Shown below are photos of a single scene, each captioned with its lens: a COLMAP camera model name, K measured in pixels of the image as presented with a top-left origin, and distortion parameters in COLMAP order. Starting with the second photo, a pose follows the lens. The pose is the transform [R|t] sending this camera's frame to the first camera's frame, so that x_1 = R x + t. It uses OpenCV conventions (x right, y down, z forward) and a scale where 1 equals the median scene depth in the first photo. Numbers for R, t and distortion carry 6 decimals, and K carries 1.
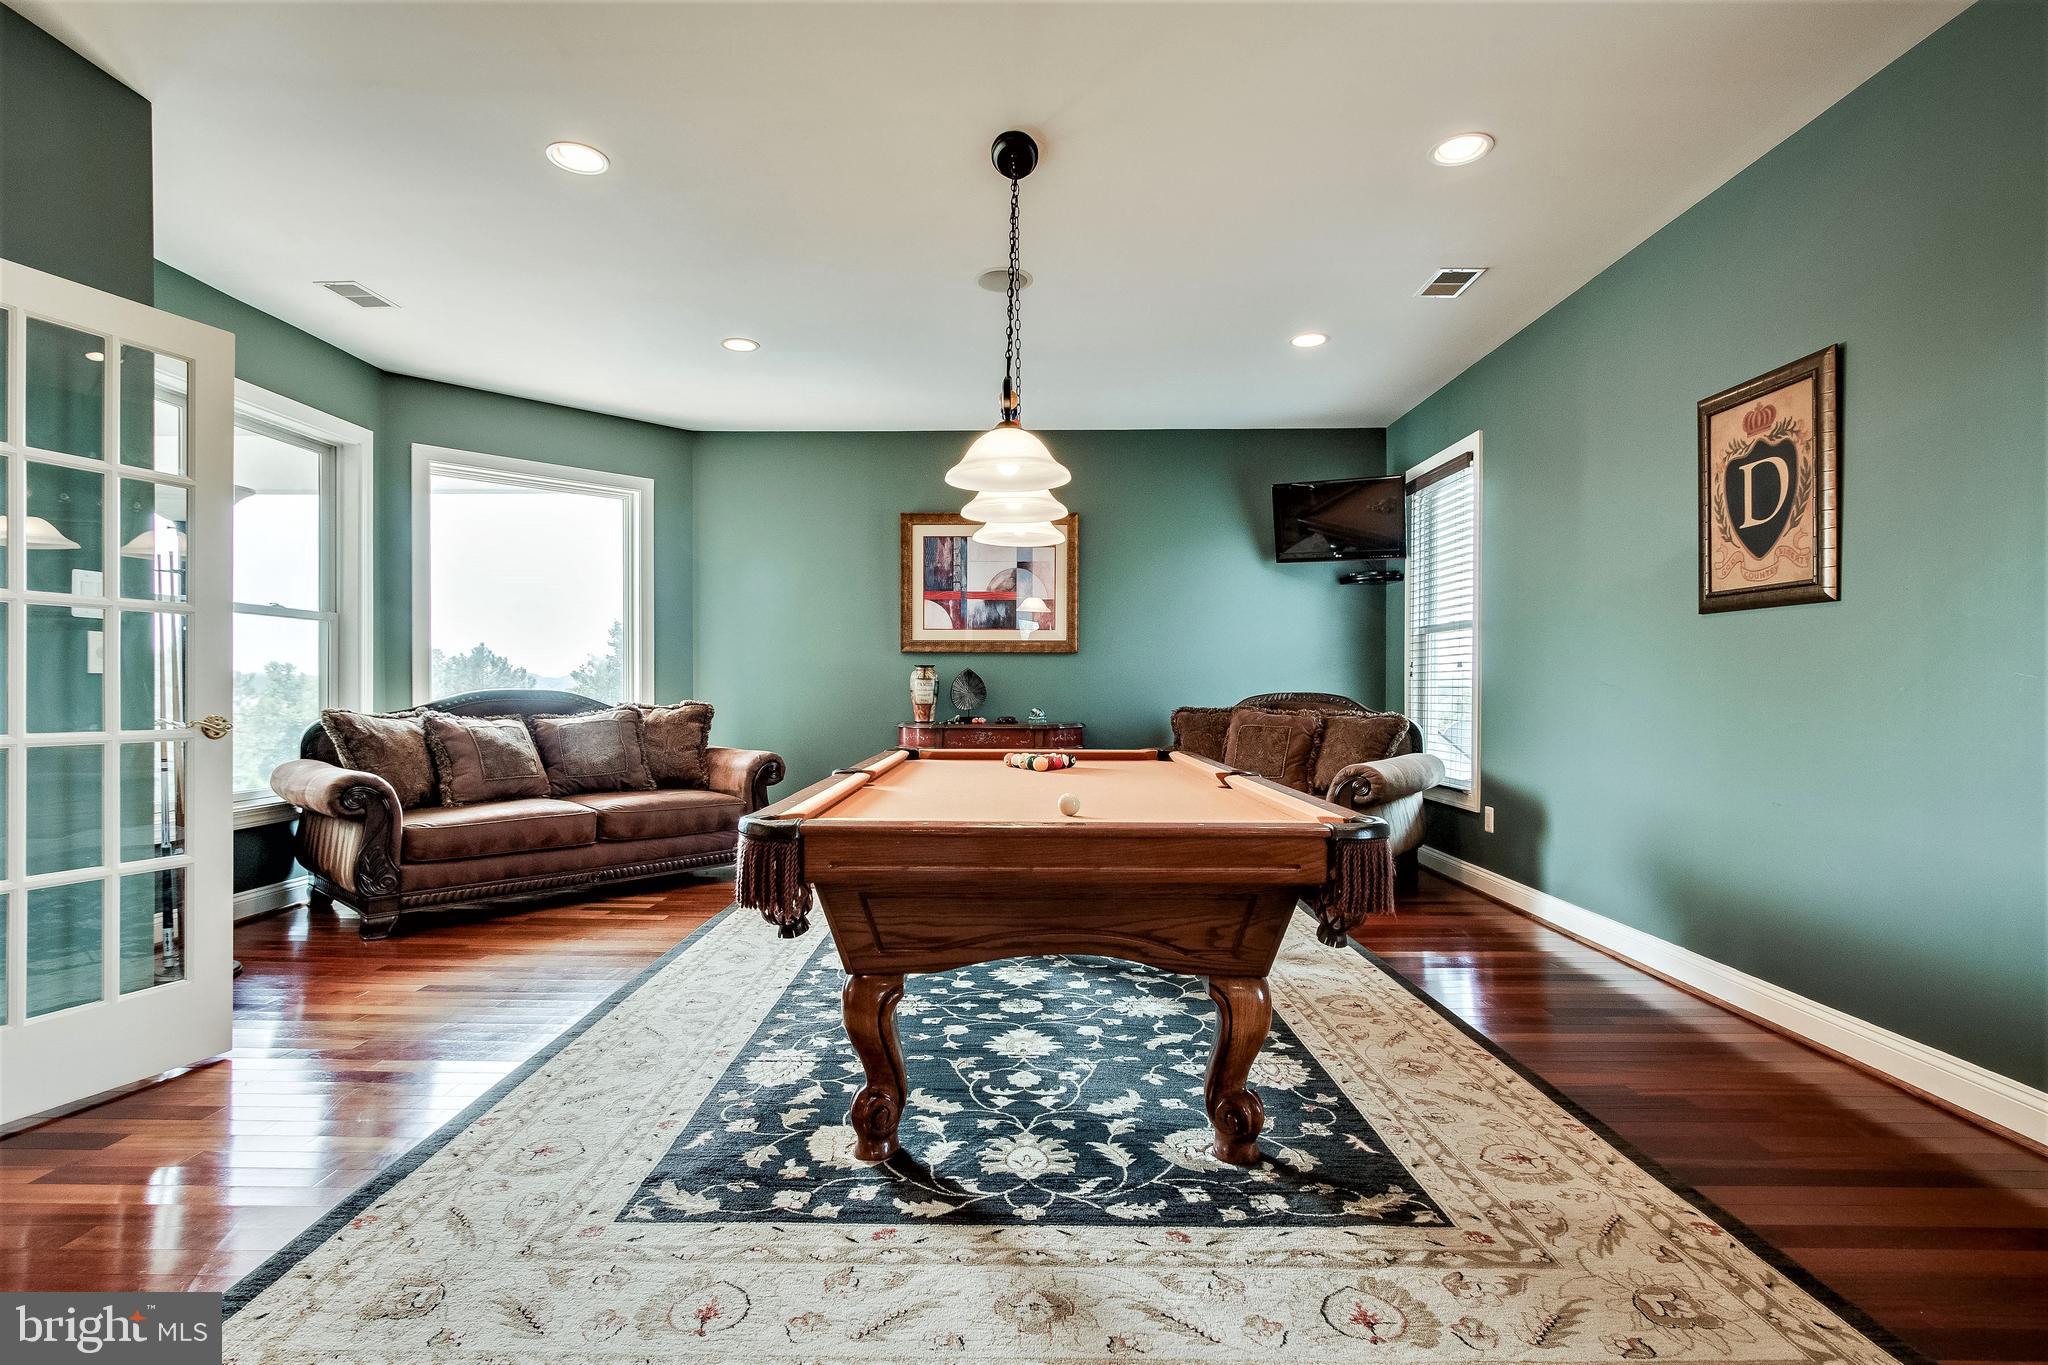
lens RADIAL K [[950.5, 0, 1014.2], [0, 950.5, 693.4], [0, 0, 1]] dist [-0.024030, 0.017817]
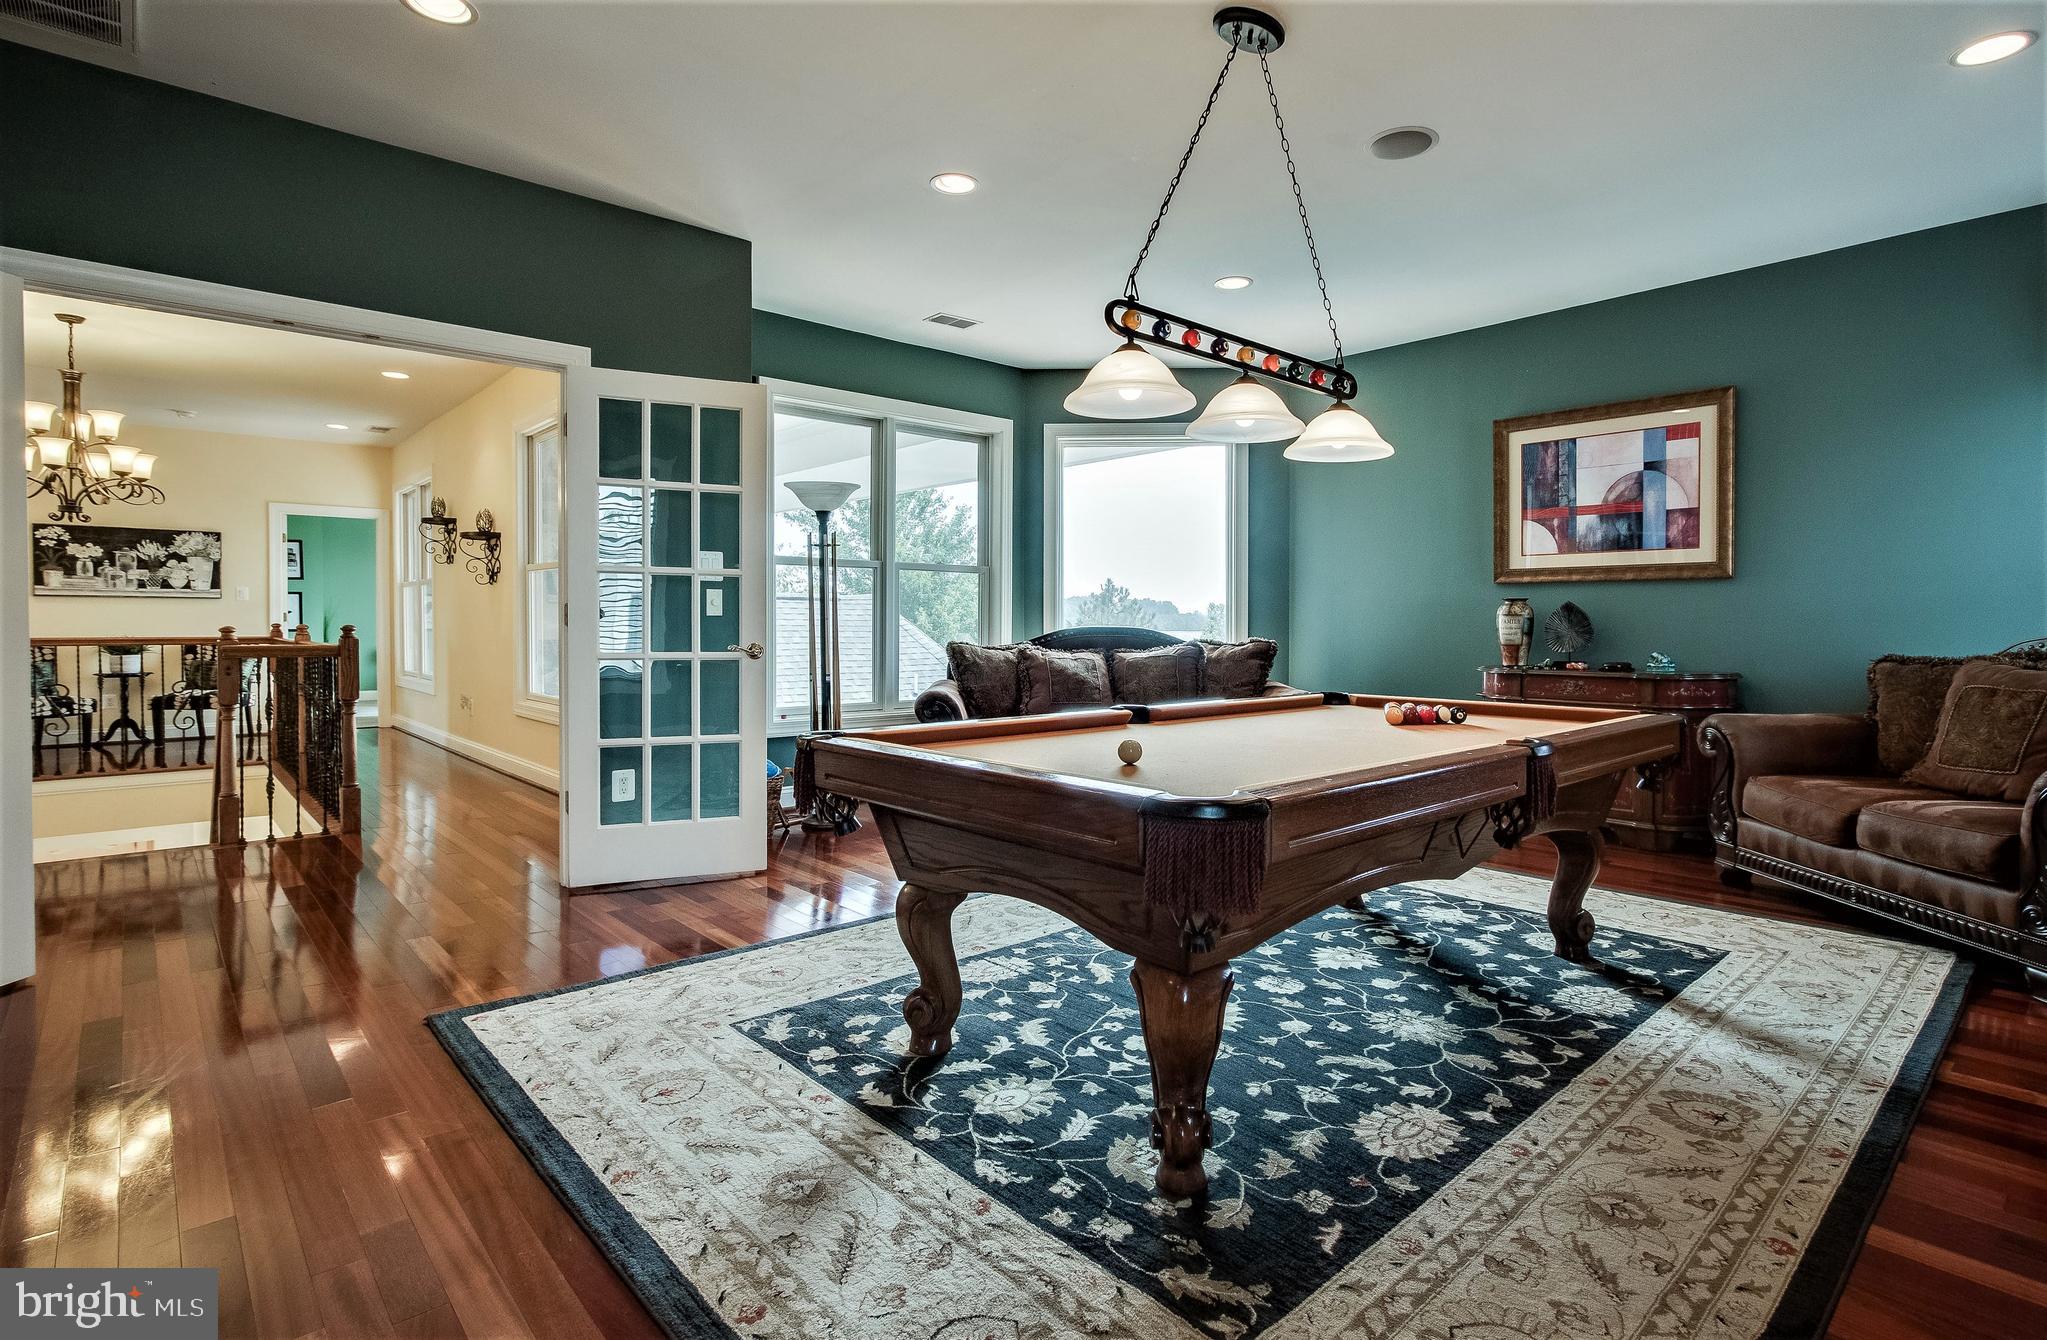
lens RADIAL K [[1001.6, 0, 1070.6], [0, 1001.6, 638.9], [0, 0, 1]] dist [-0.015875, 0.007411]
pose [[0.699939, 0.011026, -0.714117, 0.579034], [-0.004572, 0.999930, 0.010957, -0.003923], [0.714188, -0.004404, 0.699941, 0.223565]]
